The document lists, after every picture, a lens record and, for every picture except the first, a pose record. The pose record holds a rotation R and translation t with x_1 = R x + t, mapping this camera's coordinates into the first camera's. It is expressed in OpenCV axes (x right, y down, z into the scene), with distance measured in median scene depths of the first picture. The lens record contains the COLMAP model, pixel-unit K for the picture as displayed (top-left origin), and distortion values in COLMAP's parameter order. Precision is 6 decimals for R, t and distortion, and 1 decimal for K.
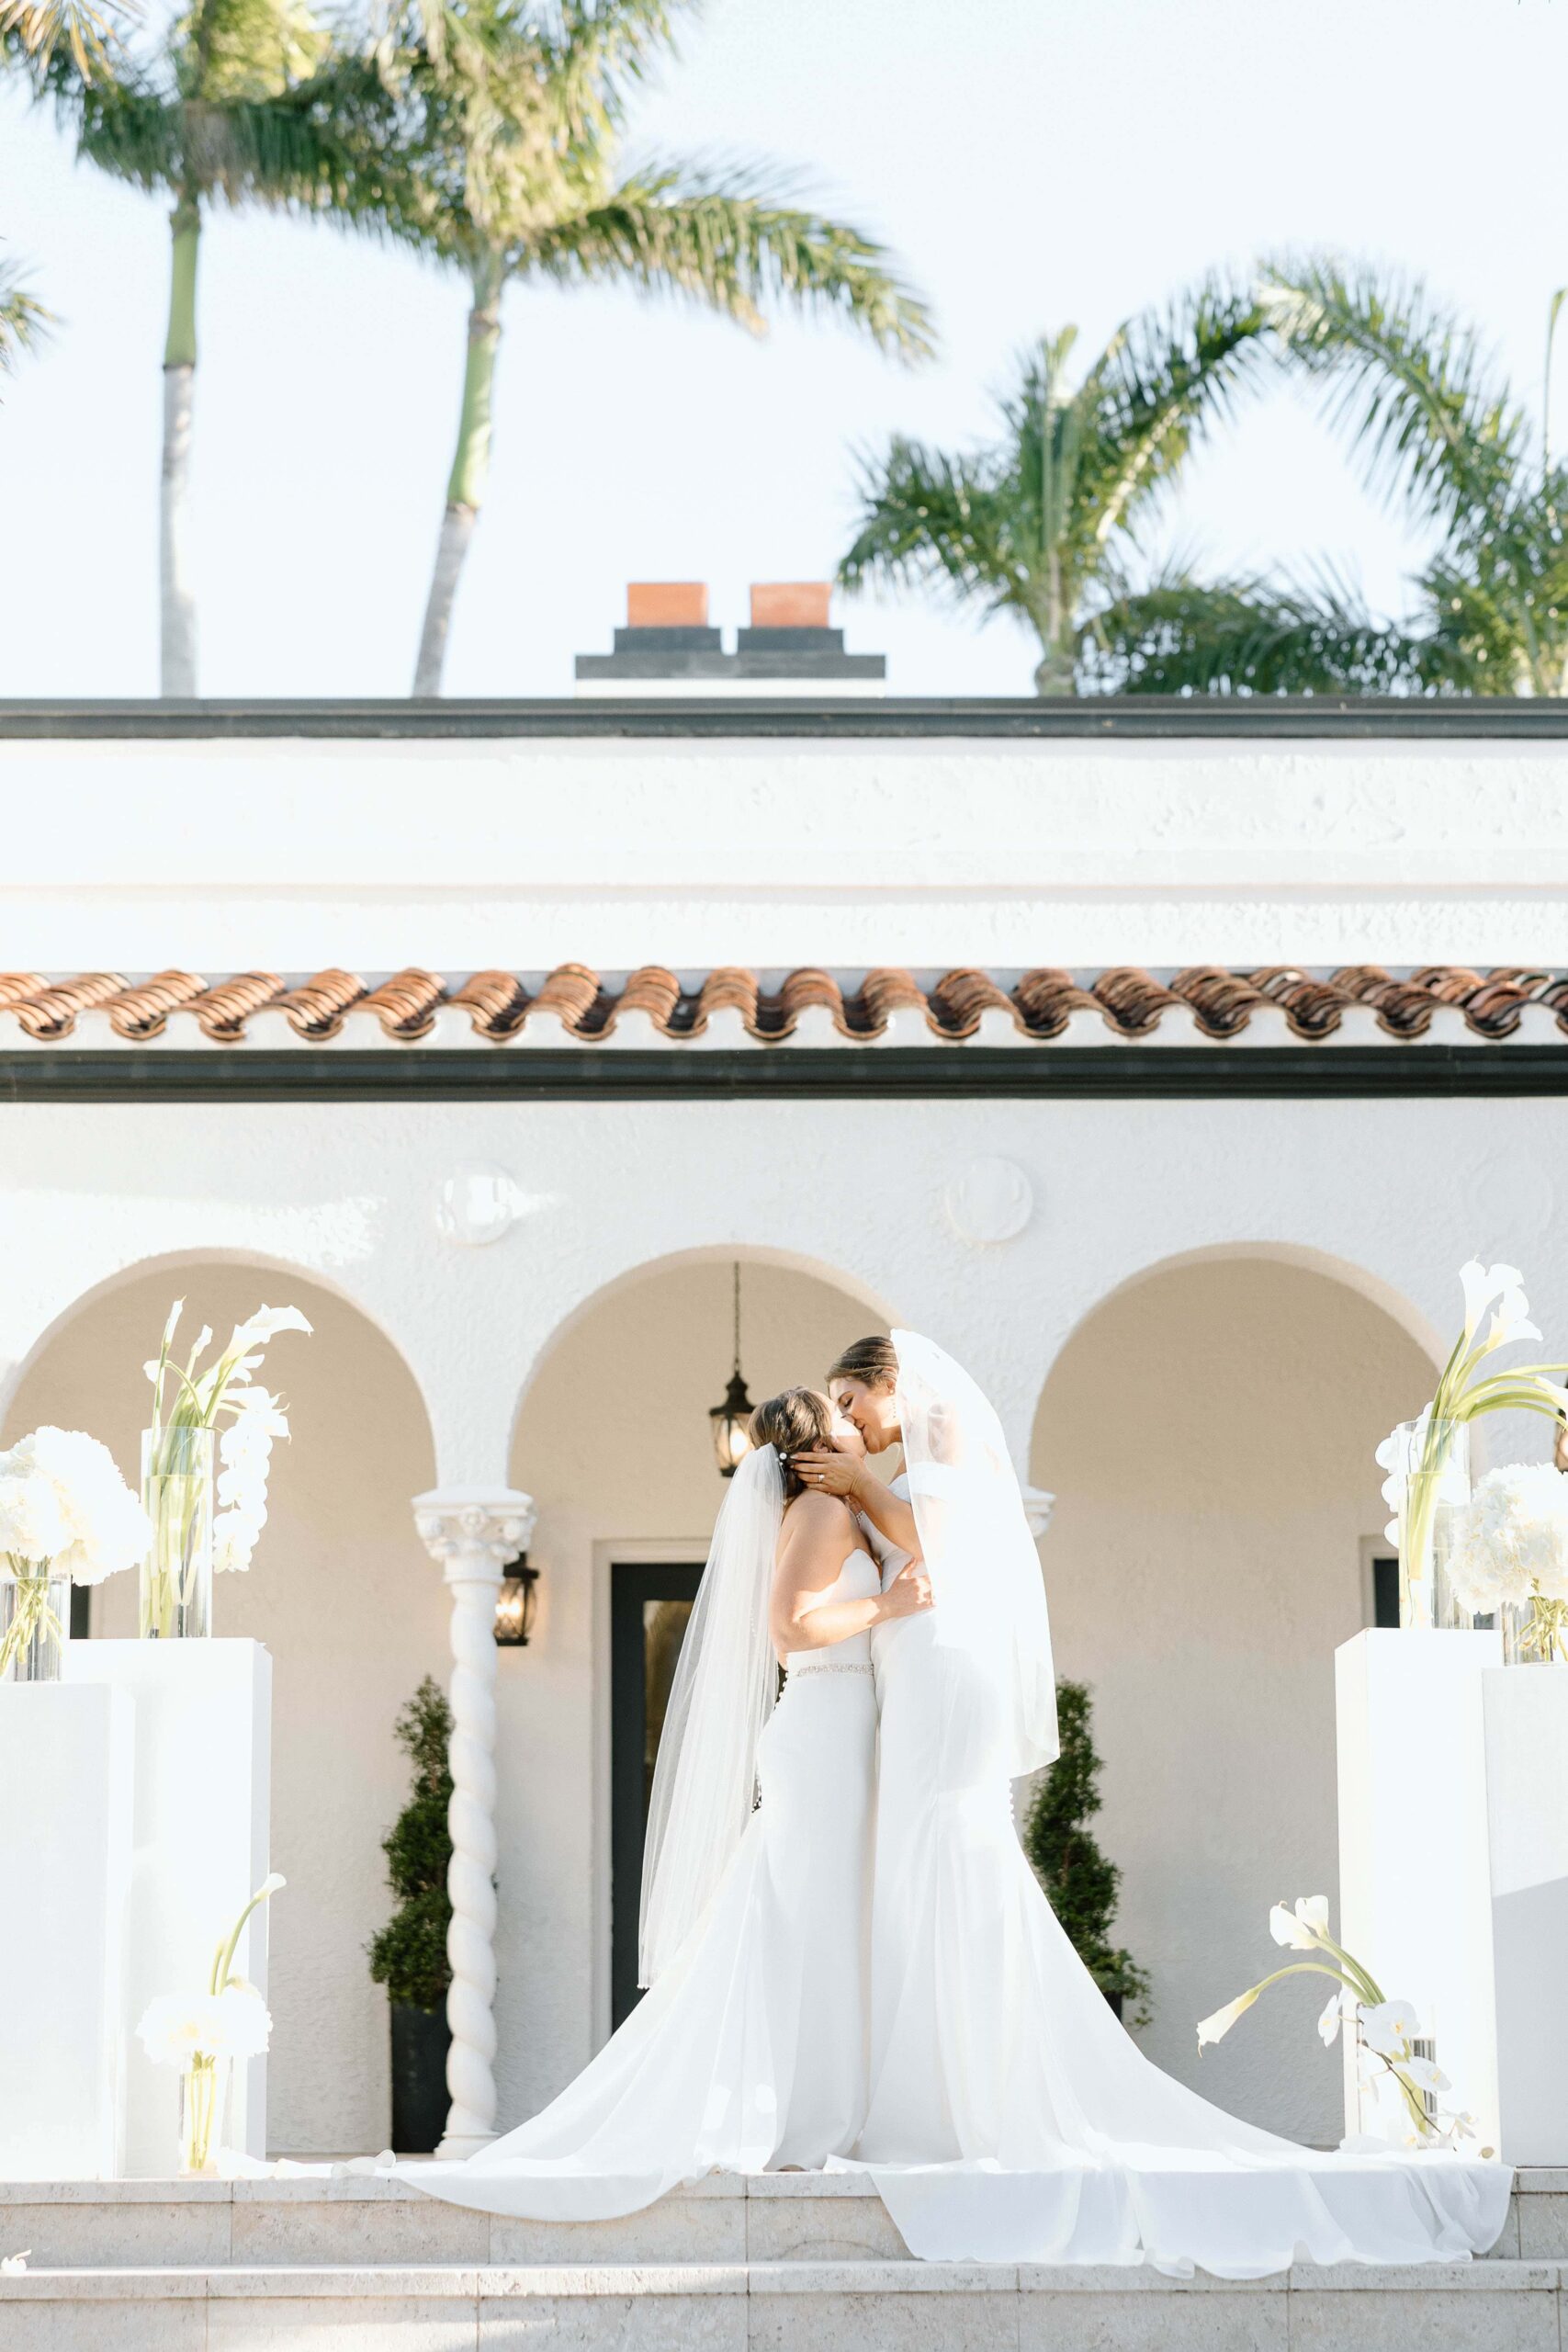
lens RADIAL K [[5010.5, 0, 698.9], [0, 5010.5, 1048.5], [0, 0, 1]] dist [0.049432, 0.000000]
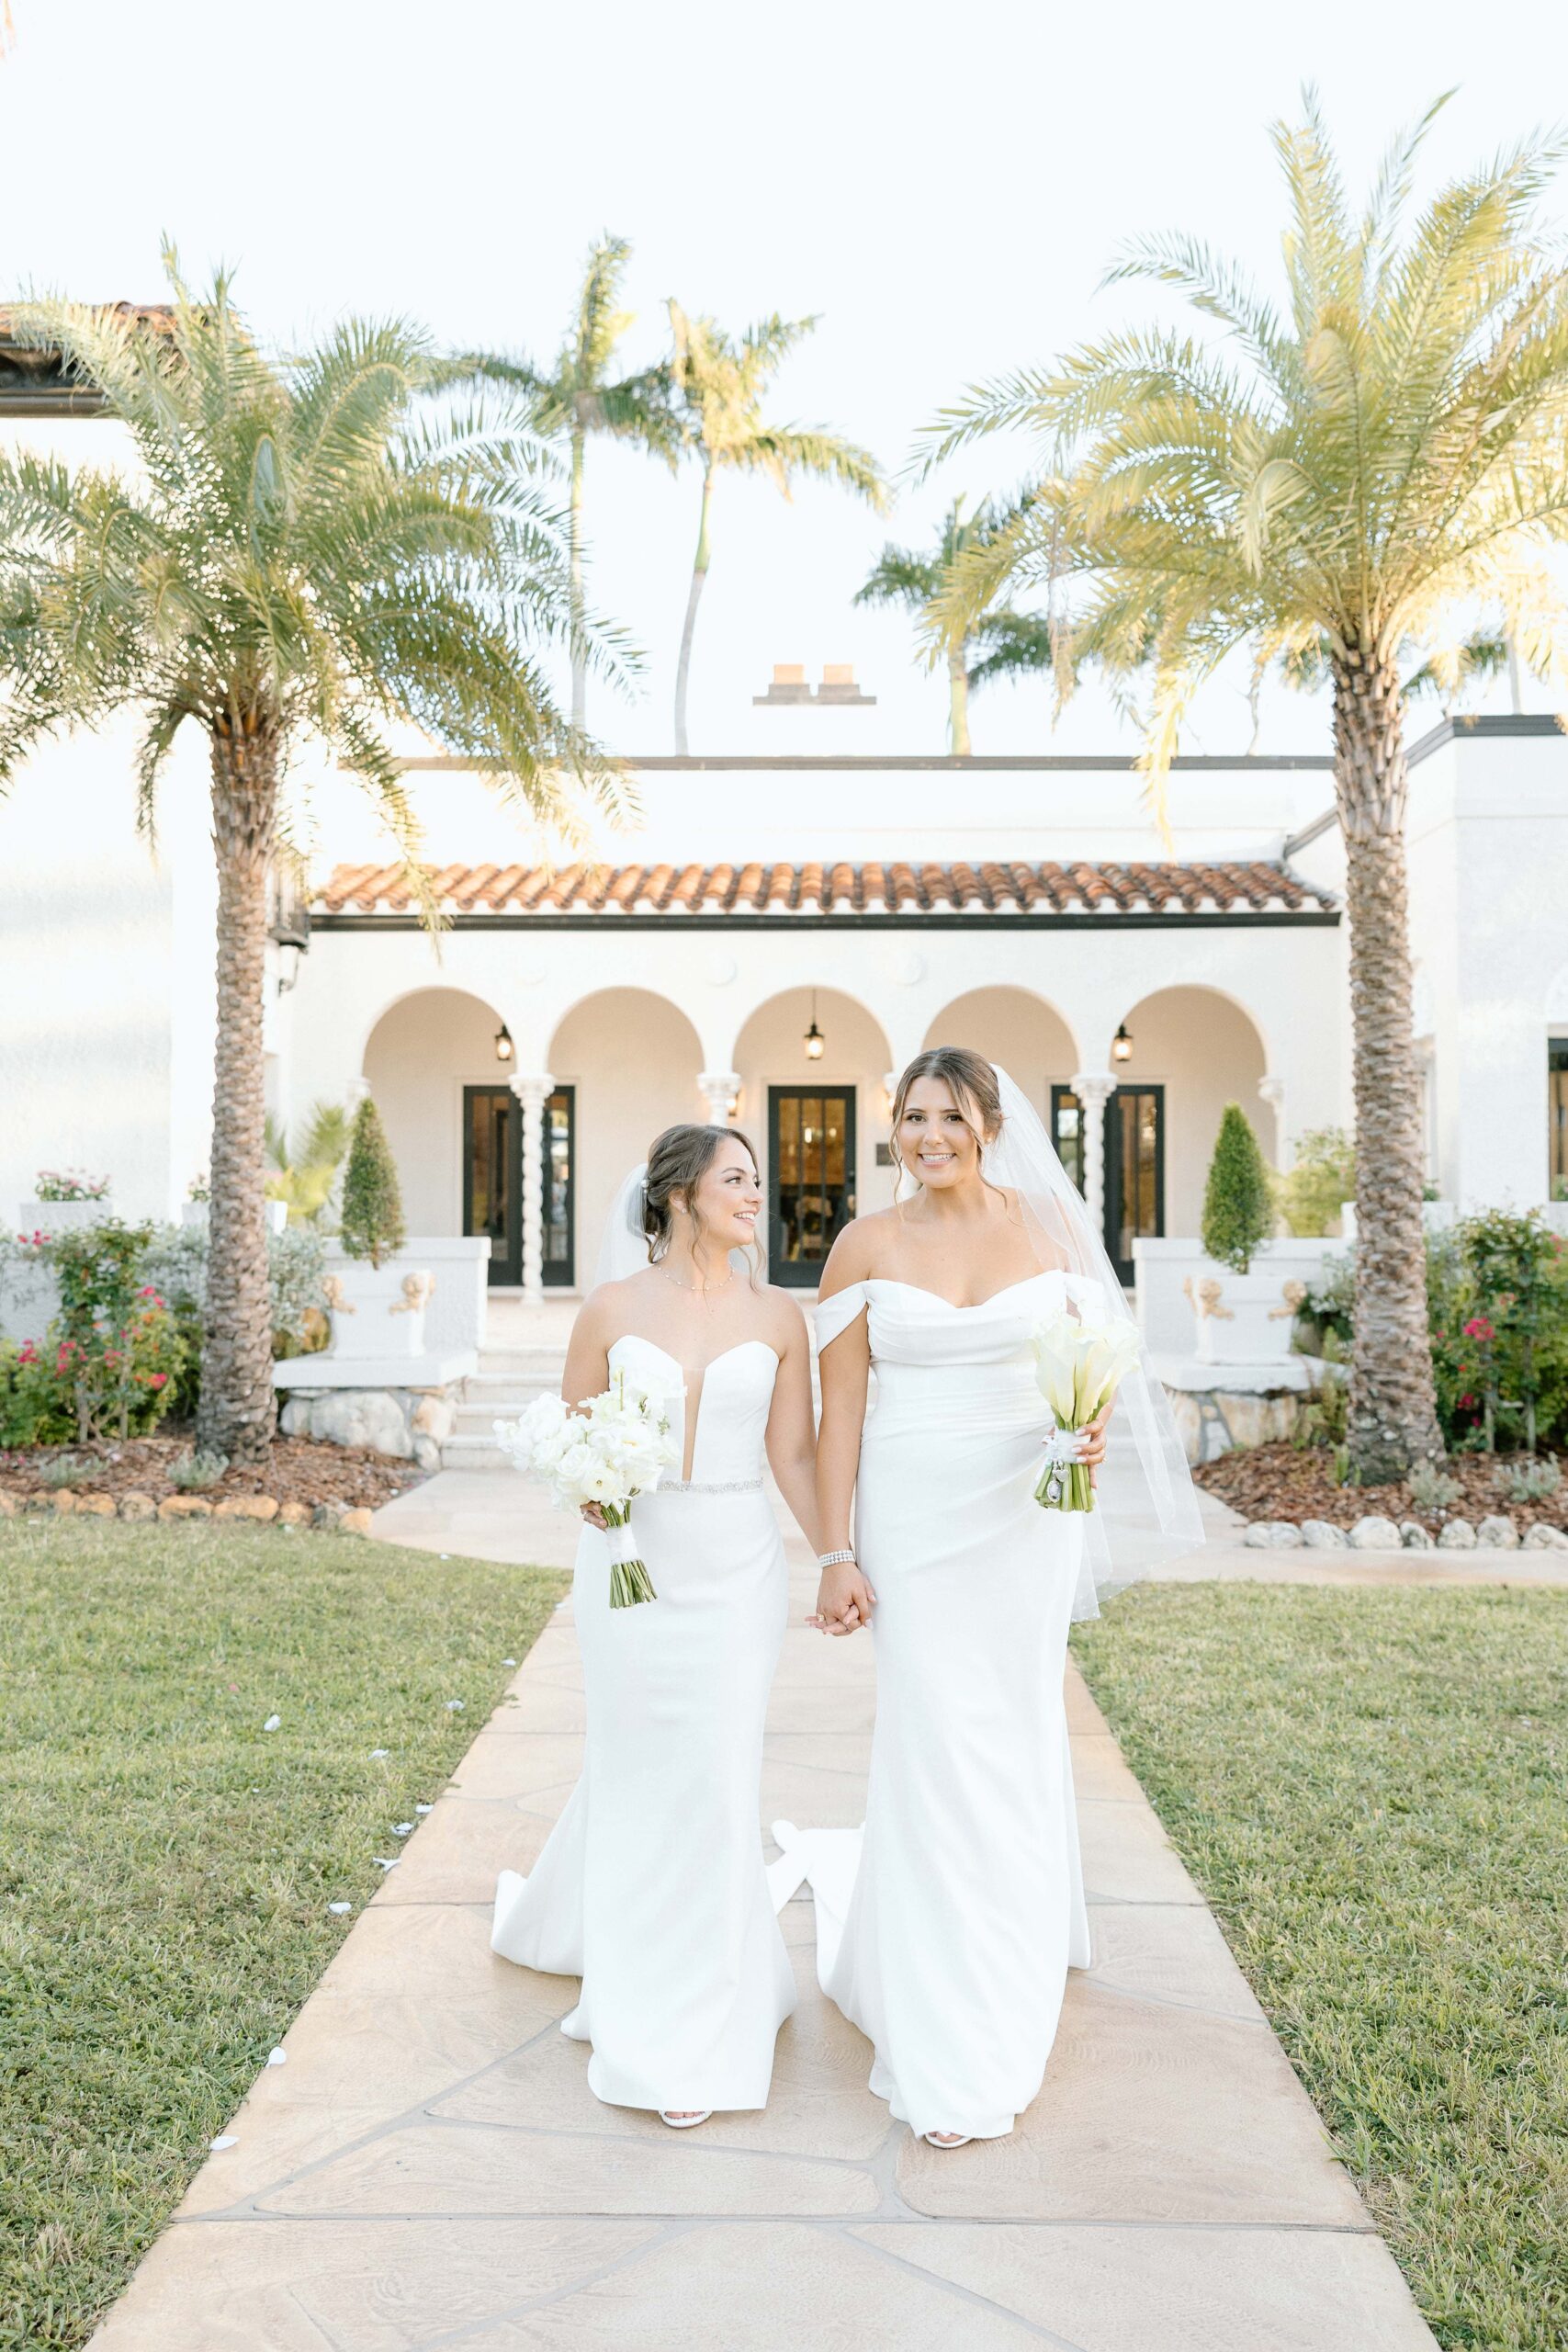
lens RADIAL K [[2432.8, 0, 721.5], [0, 2432.8, 1167.4], [0, 0, 1]] dist [0.009641, 0.000000]
pose [[0.999449, 0.004574, -0.032873, 0.001169], [0.001772, 0.981691, 0.190472, -0.105450], [0.033143, -0.190426, 0.981142, -0.299601]]
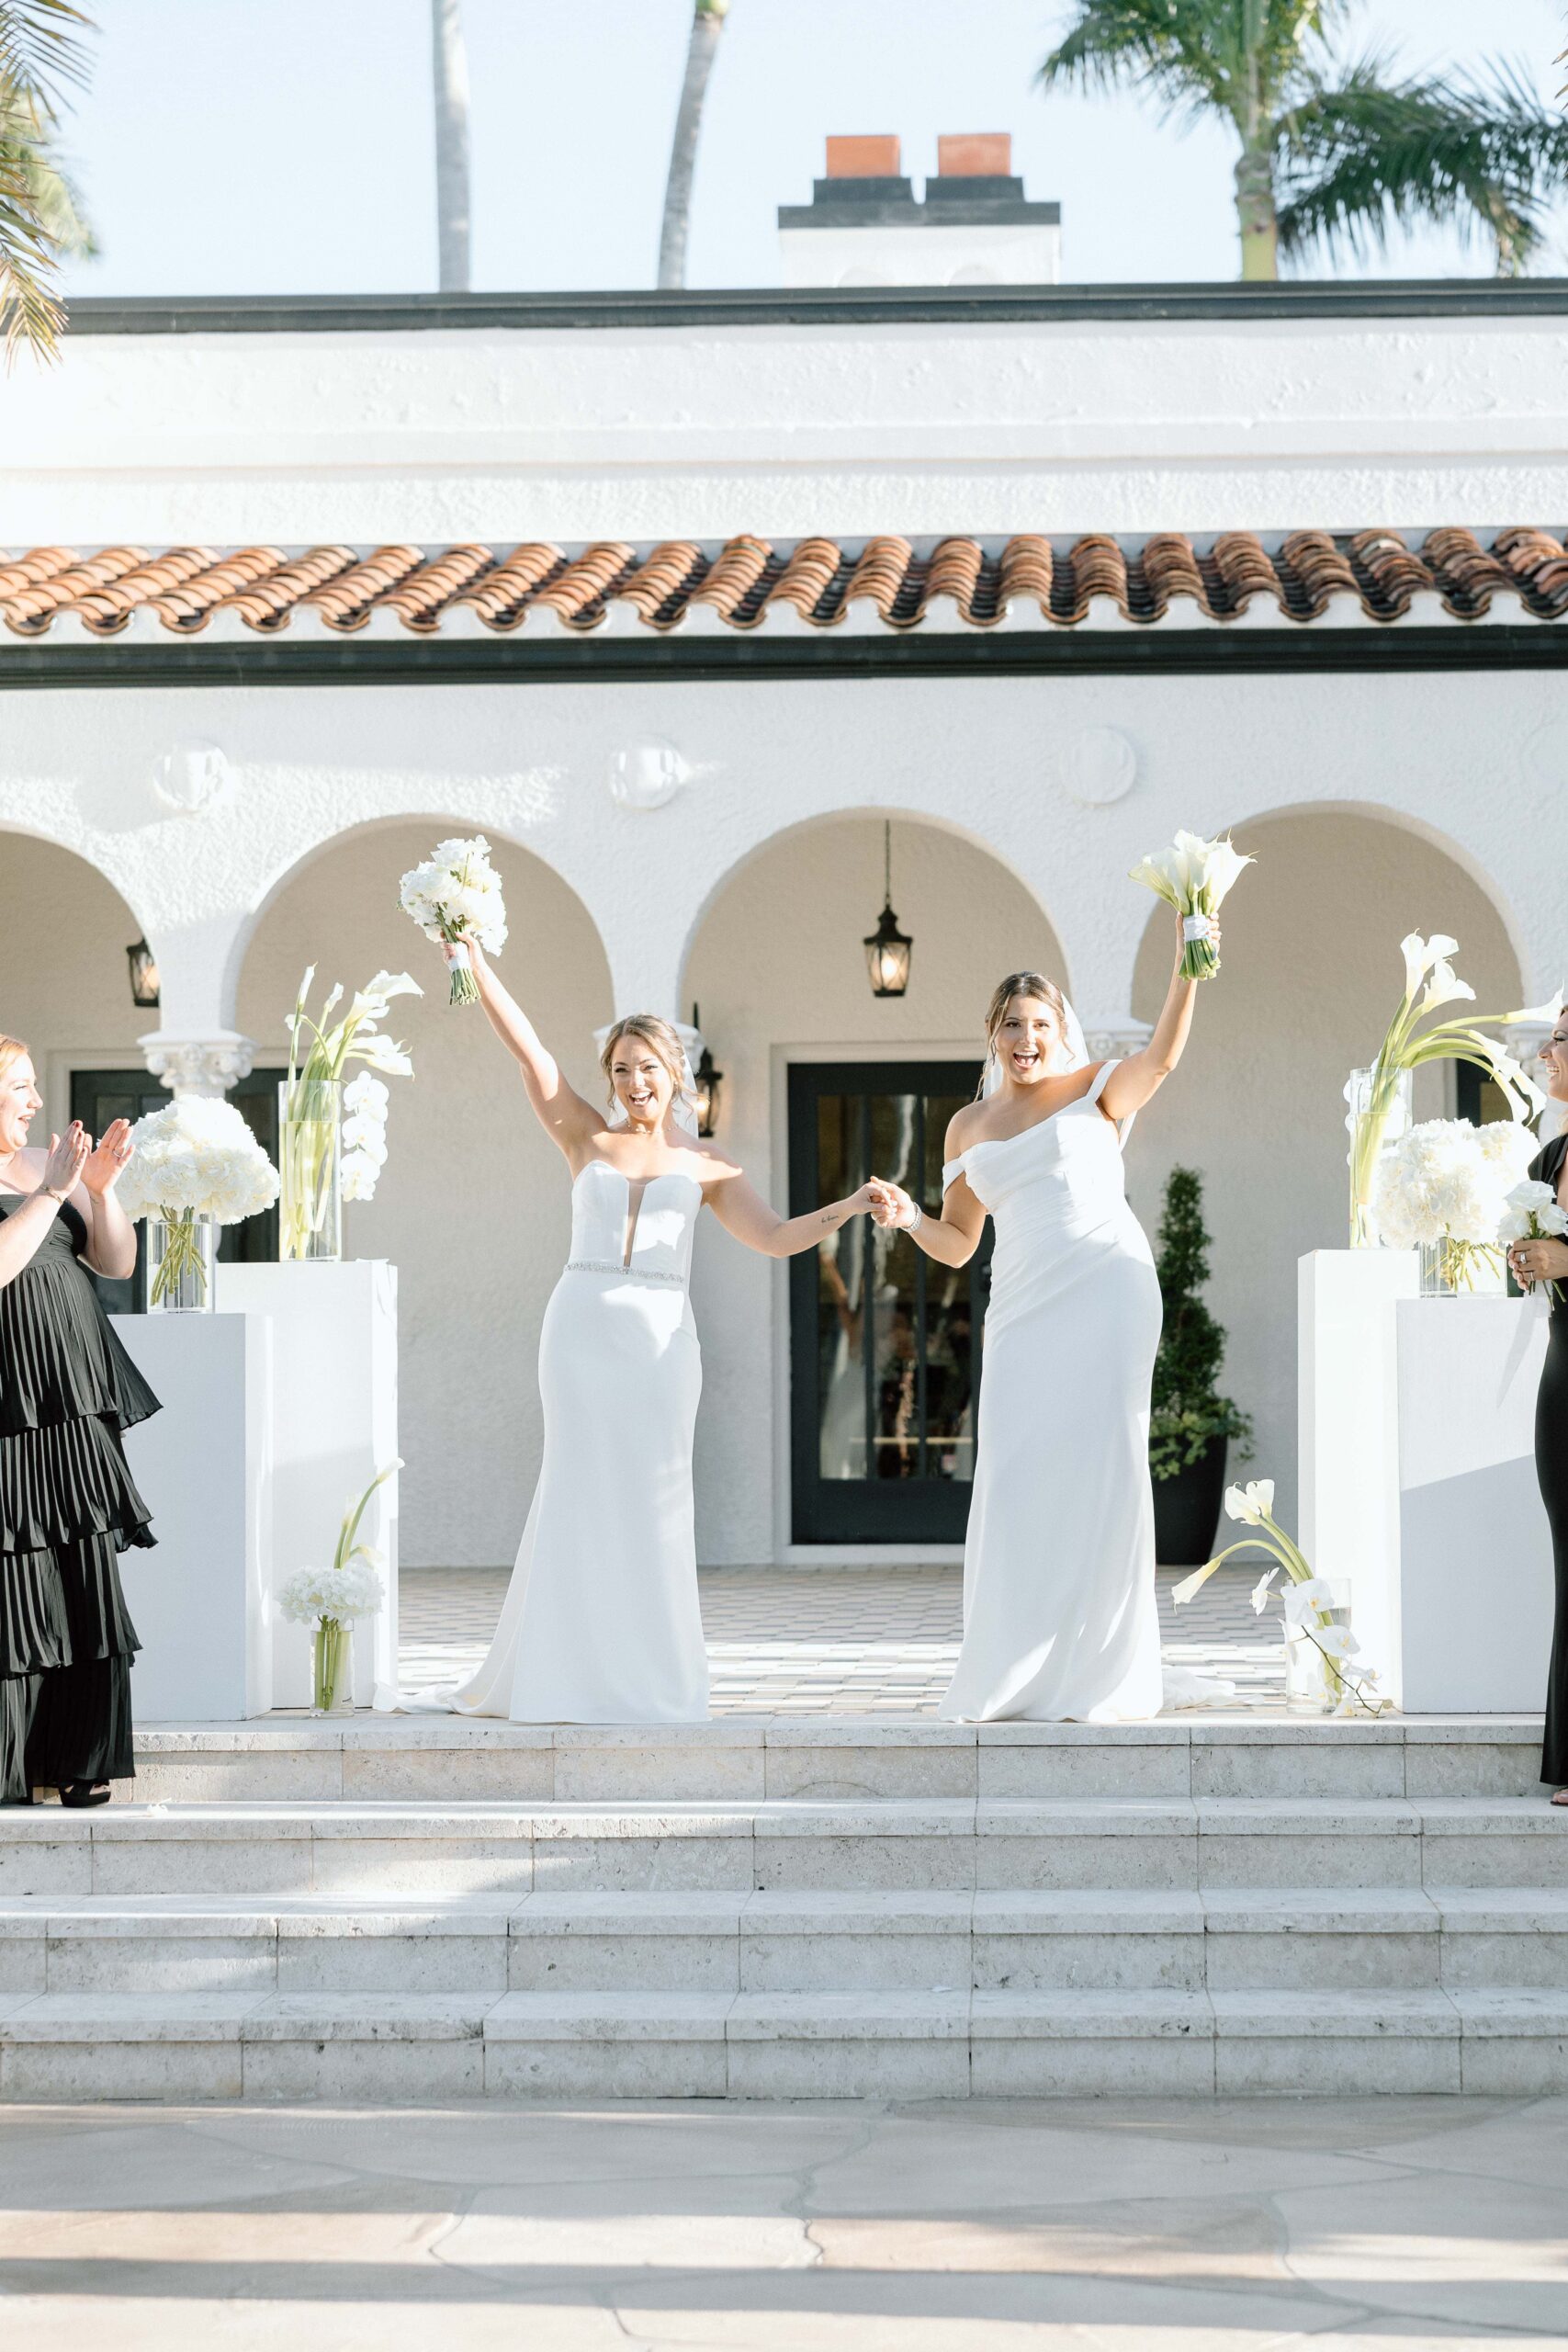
lens RADIAL K [[4557.1, 0, 800.5], [0, 4557.1, 1161.7], [0, 0, 1]] dist [0.045417, 0.000000]
pose [[0.998909, -0.004900, -0.046435, 0.034467], [0.012291, 0.987002, 0.160239, -0.042751], [0.045046, -0.160635, 0.985985, -0.029918]]
